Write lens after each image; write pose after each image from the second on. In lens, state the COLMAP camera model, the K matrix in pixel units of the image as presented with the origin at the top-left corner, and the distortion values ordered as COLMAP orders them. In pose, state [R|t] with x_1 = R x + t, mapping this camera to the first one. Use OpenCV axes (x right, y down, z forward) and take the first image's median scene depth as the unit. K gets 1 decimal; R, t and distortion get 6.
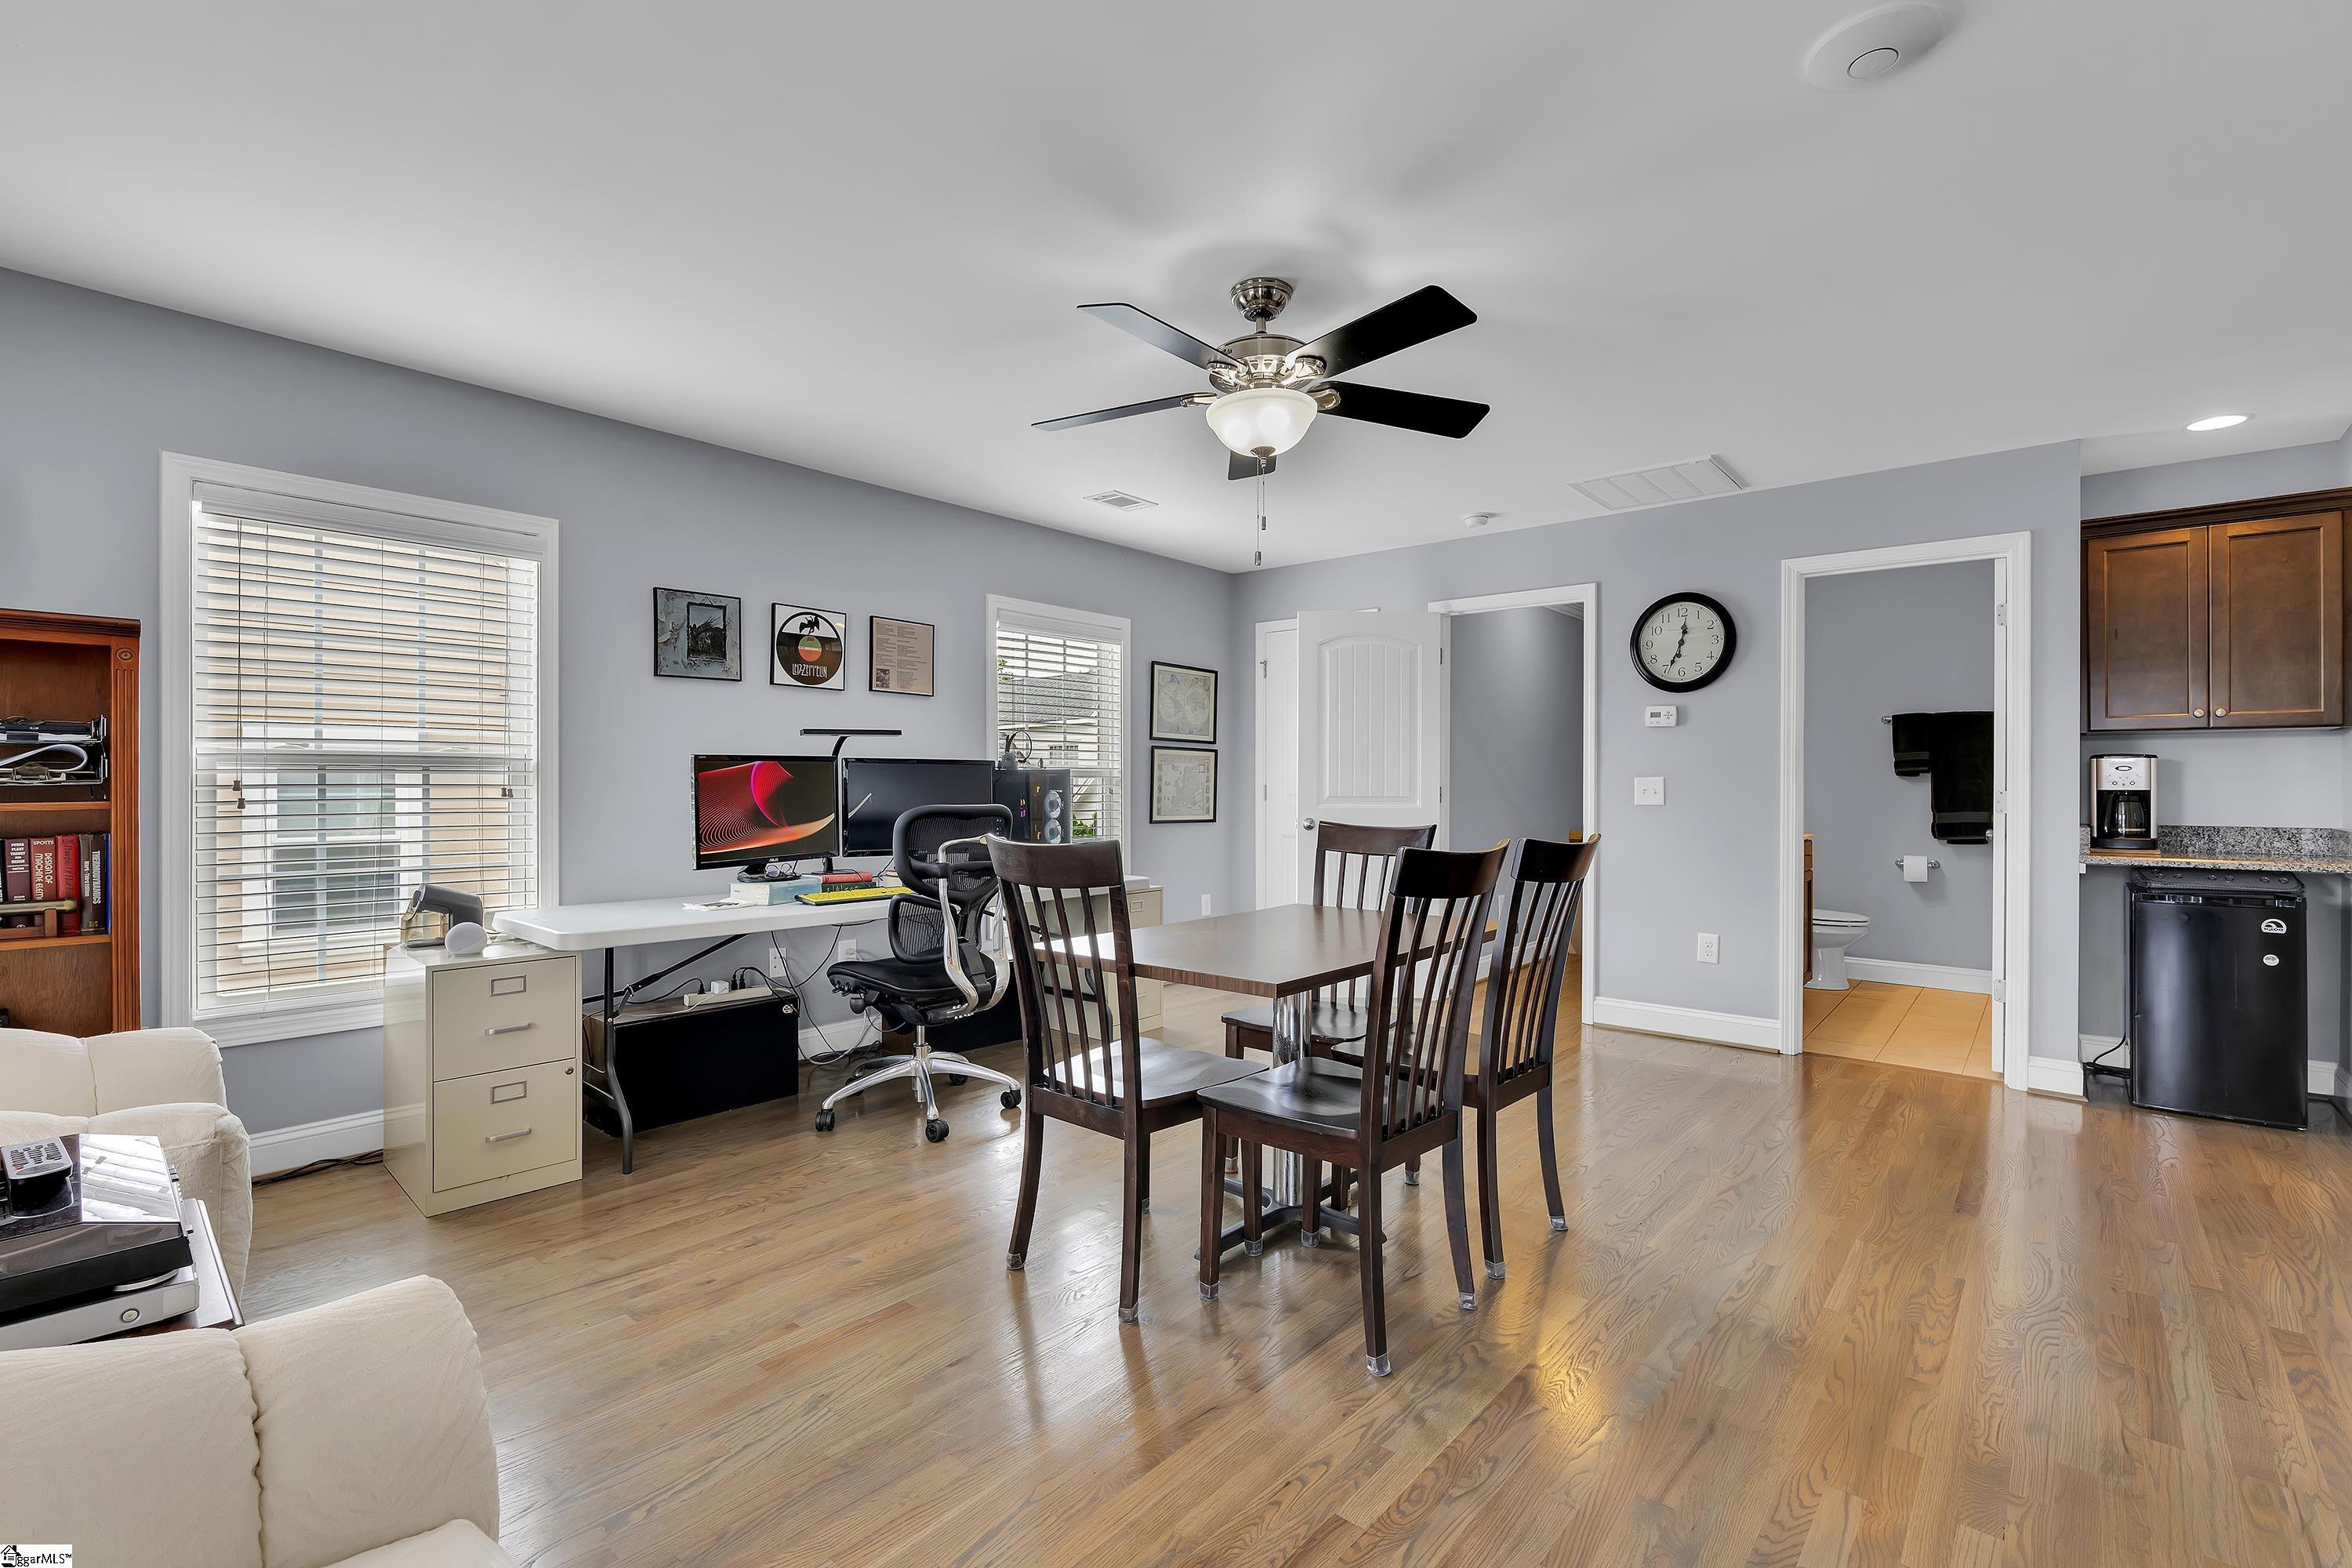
lens RADIAL K [[1041.9, 0, 1175.5], [0, 1041.9, 784.4], [0, 0, 1]] dist [0.011014, -0.000117]
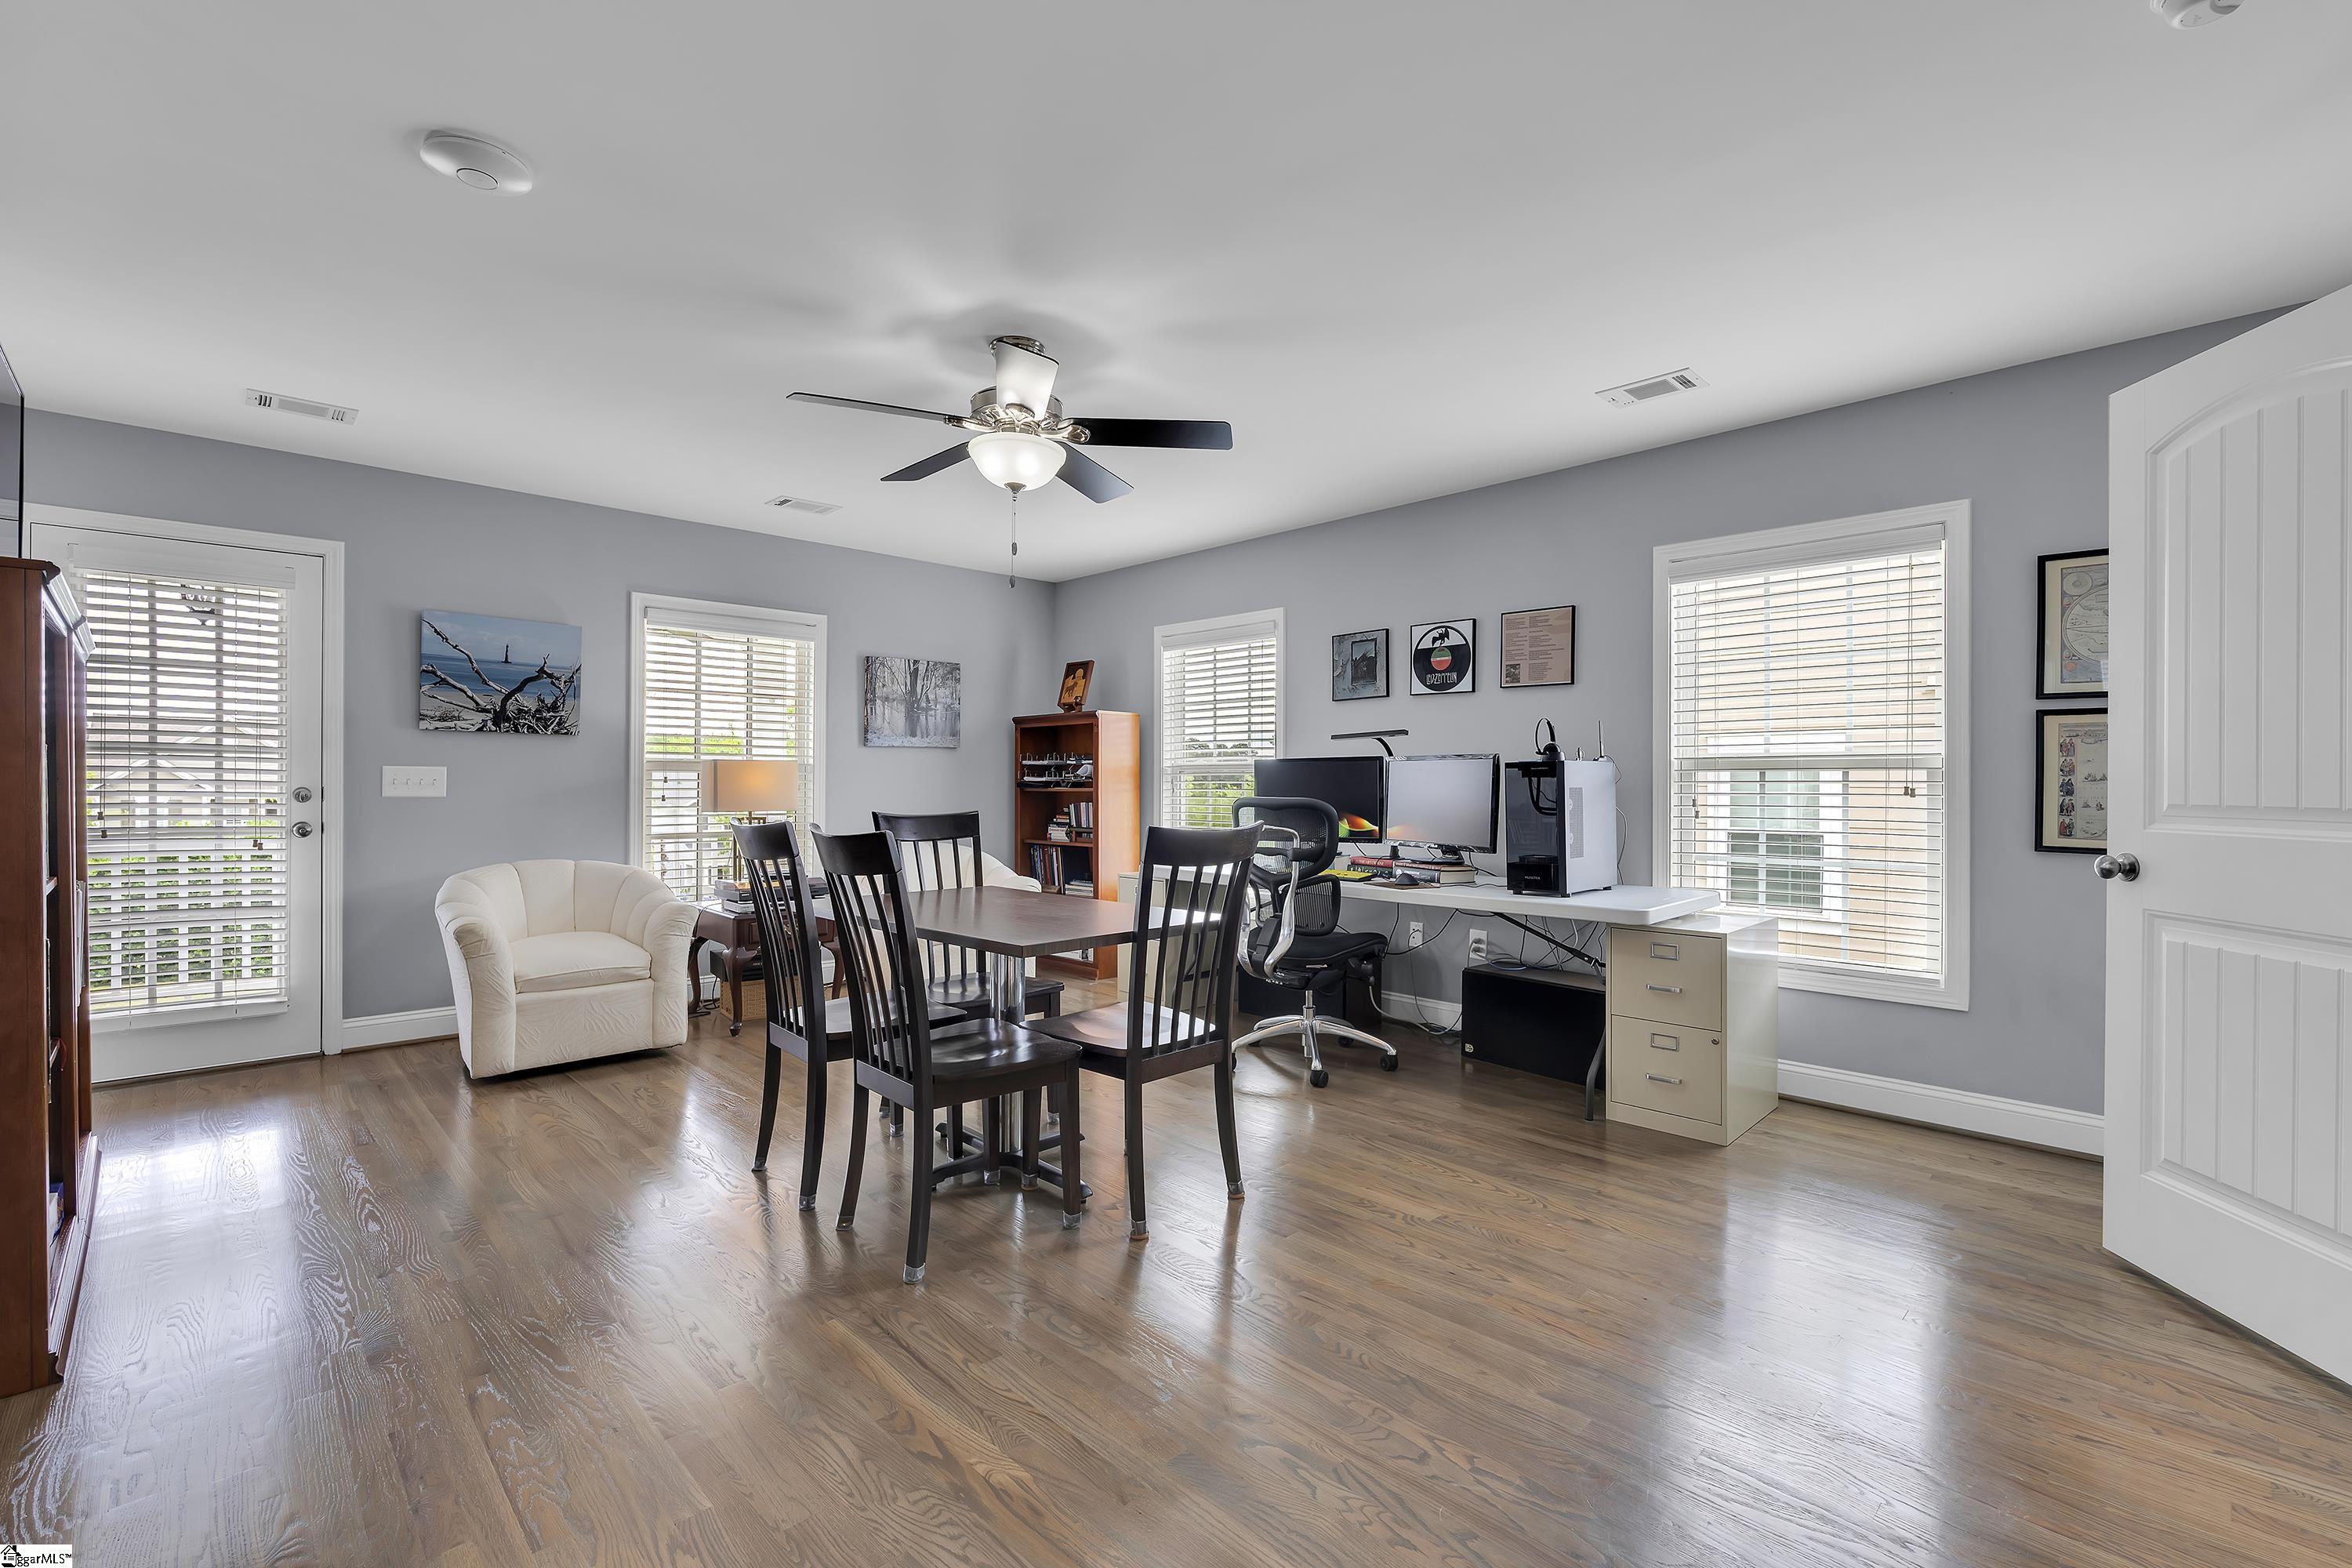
lens RADIAL K [[990.2, 0, 1178.9], [0, 990.2, 793.2], [0, 0, 1]] dist [-0.035135, -0.000002]
pose [[-0.077423, 0.010698, -0.996941, 0.691490], [0.001104, 0.999943, 0.010645, 0.002427], [0.996998, -0.000277, -0.077430, 0.761768]]
